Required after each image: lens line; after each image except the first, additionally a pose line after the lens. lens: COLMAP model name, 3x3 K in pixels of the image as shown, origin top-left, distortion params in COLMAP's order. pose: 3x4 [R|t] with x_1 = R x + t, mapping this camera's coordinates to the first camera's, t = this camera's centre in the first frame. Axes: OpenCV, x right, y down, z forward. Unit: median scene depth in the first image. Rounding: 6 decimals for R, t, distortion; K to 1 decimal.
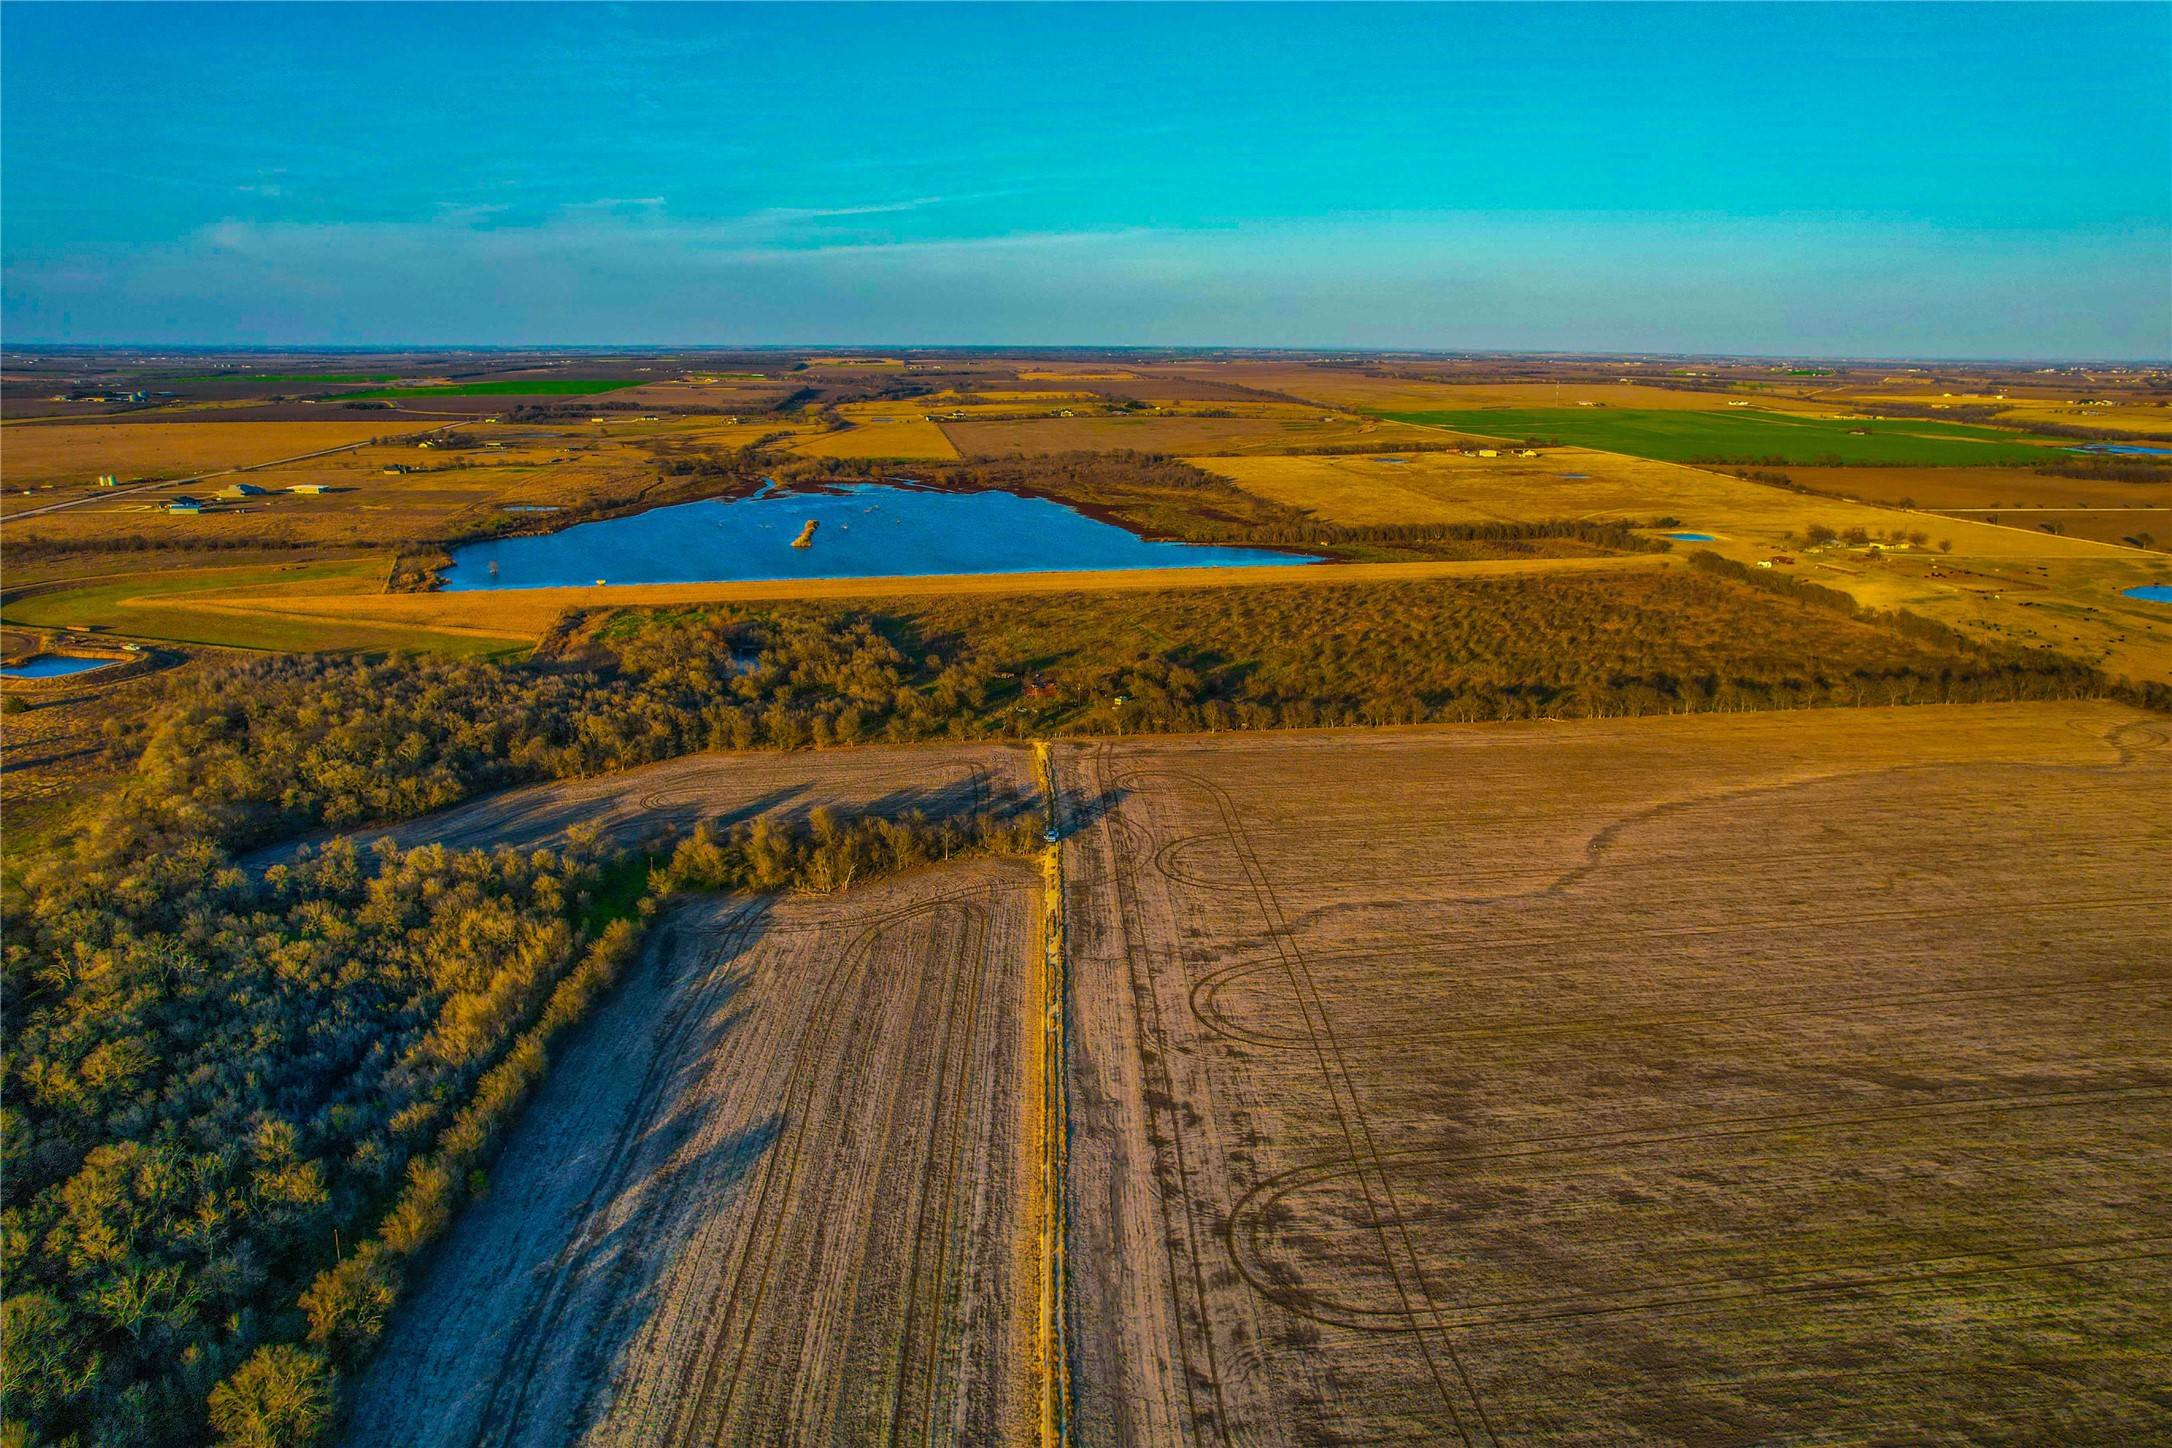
lens RADIAL K [[1391.3, 0, 1094.4], [0, 1391.3, 728.5], [0, 0, 1]] dist [-0.068652, 0.060639]
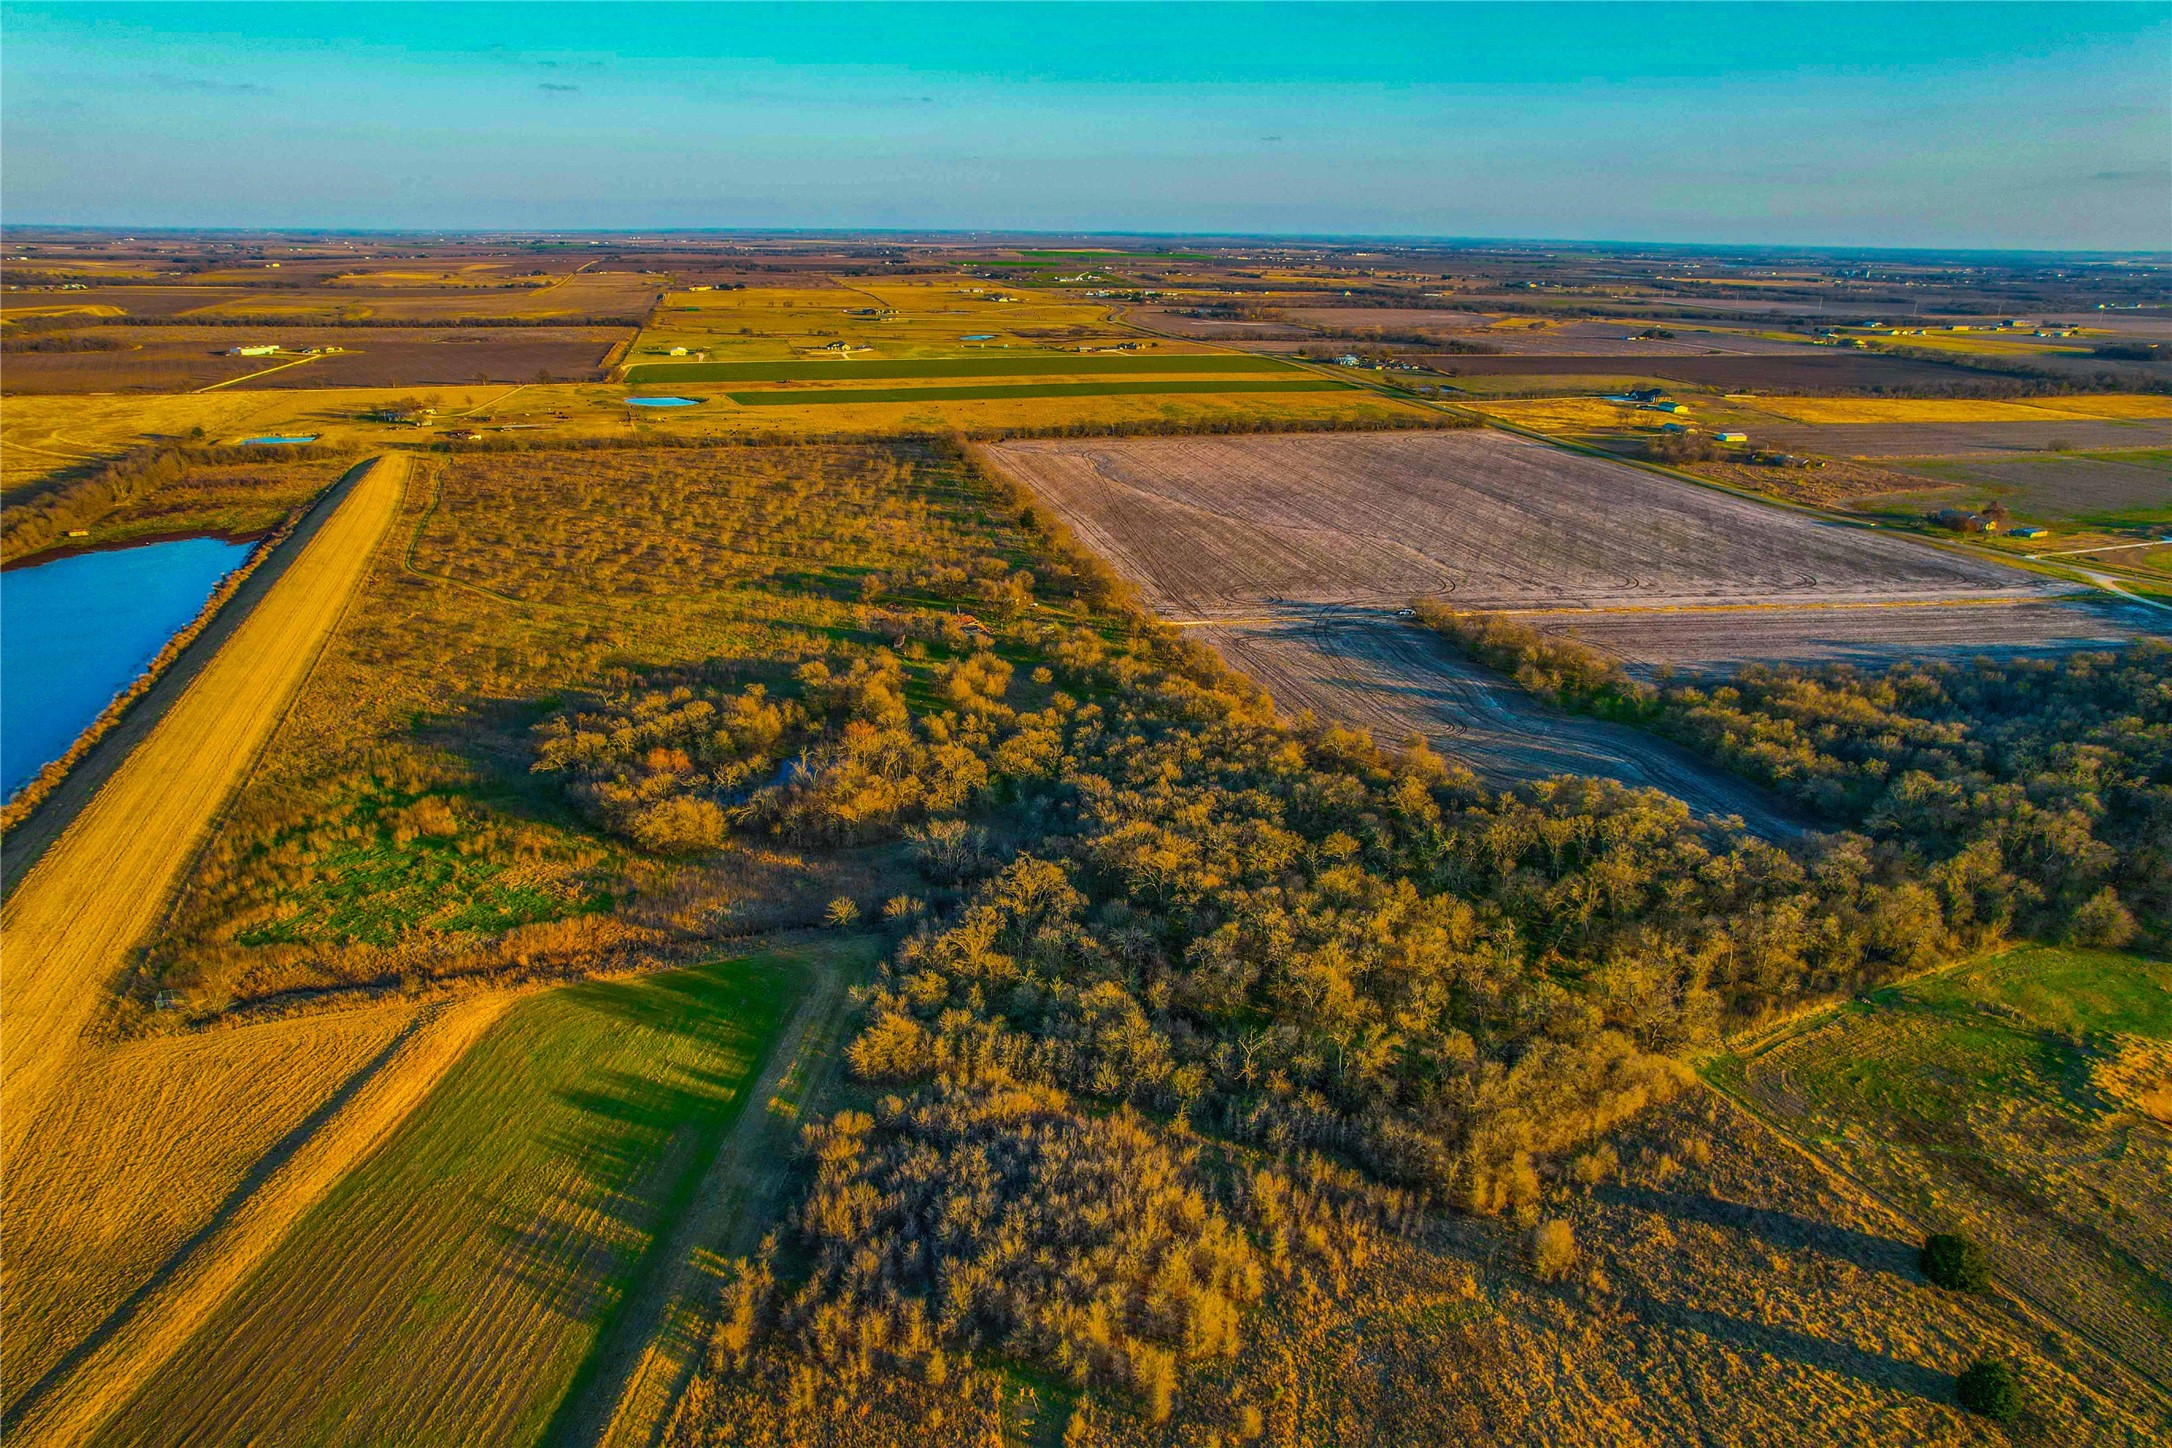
lens RADIAL K [[1391.3, 0, 1084.7], [0, 1391.3, 728.0], [0, 0, 1]] dist [-0.068652, 0.060639]
pose [[-0.125661, -0.346203, 0.929706, -0.893550], [0.256763, 0.893854, 0.367557, -0.276100], [-0.958270, 0.284902, -0.023431, 0.961015]]
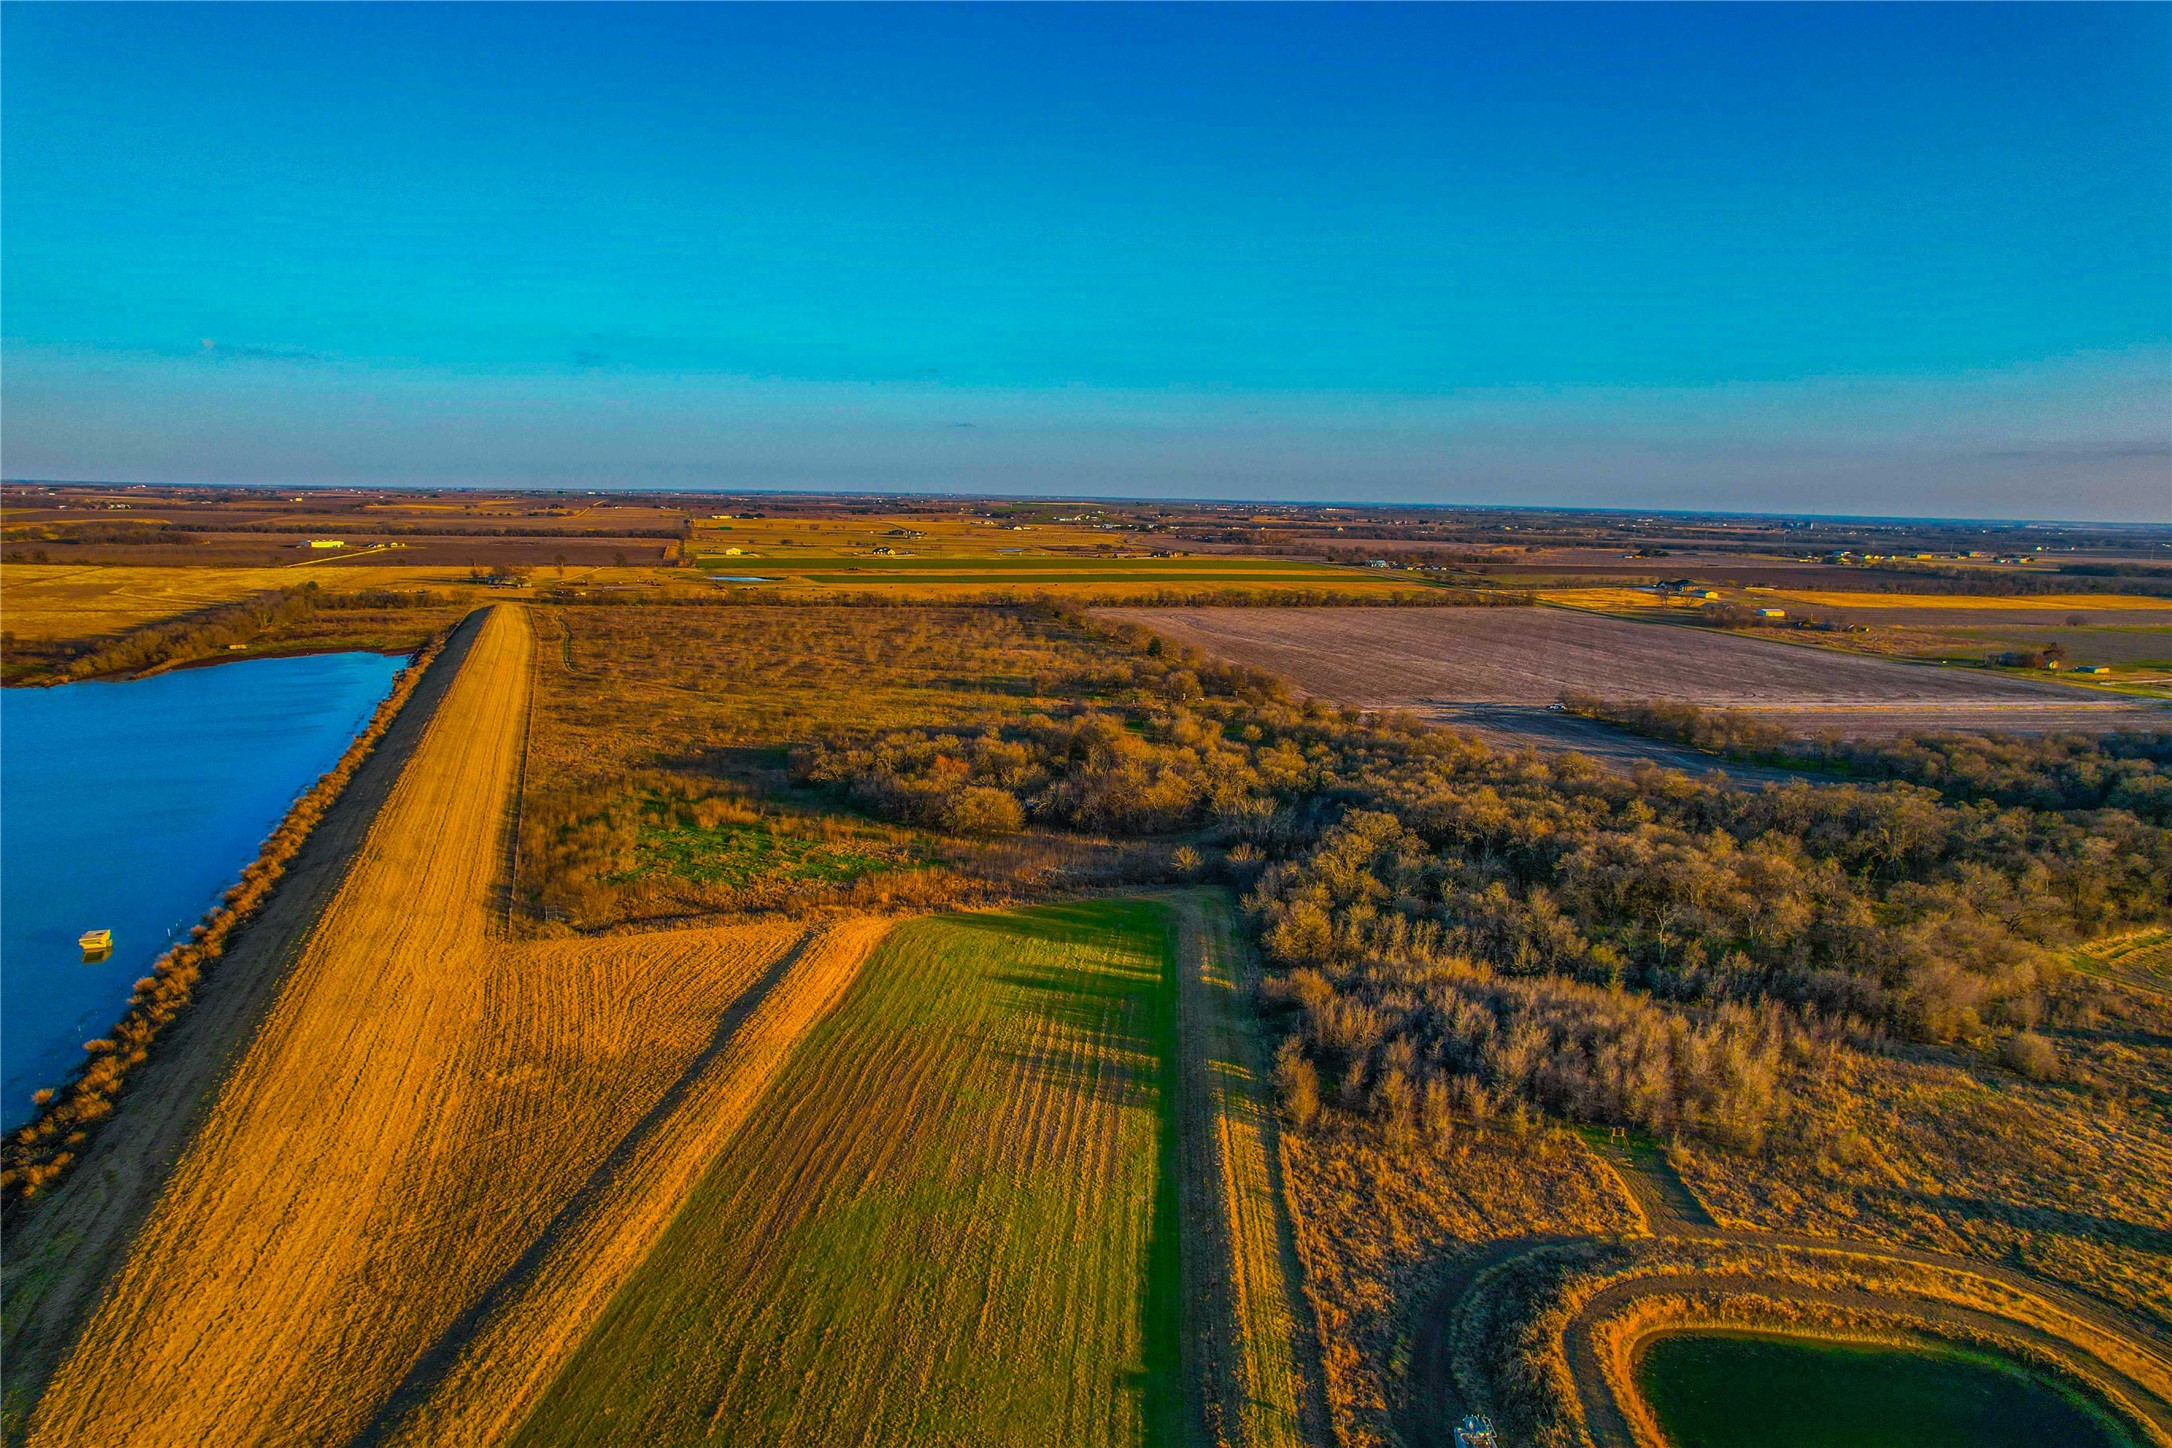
lens RADIAL K [[1391.3, 0, 1088.2], [0, 1391.3, 736.5], [0, 0, 1]] dist [-0.068652, 0.060639]
pose [[-0.149809, -0.180448, 0.972109, -0.926316], [0.248881, 0.944663, 0.213707, -0.217078], [-0.956878, 0.273954, -0.096609, 1.125206]]
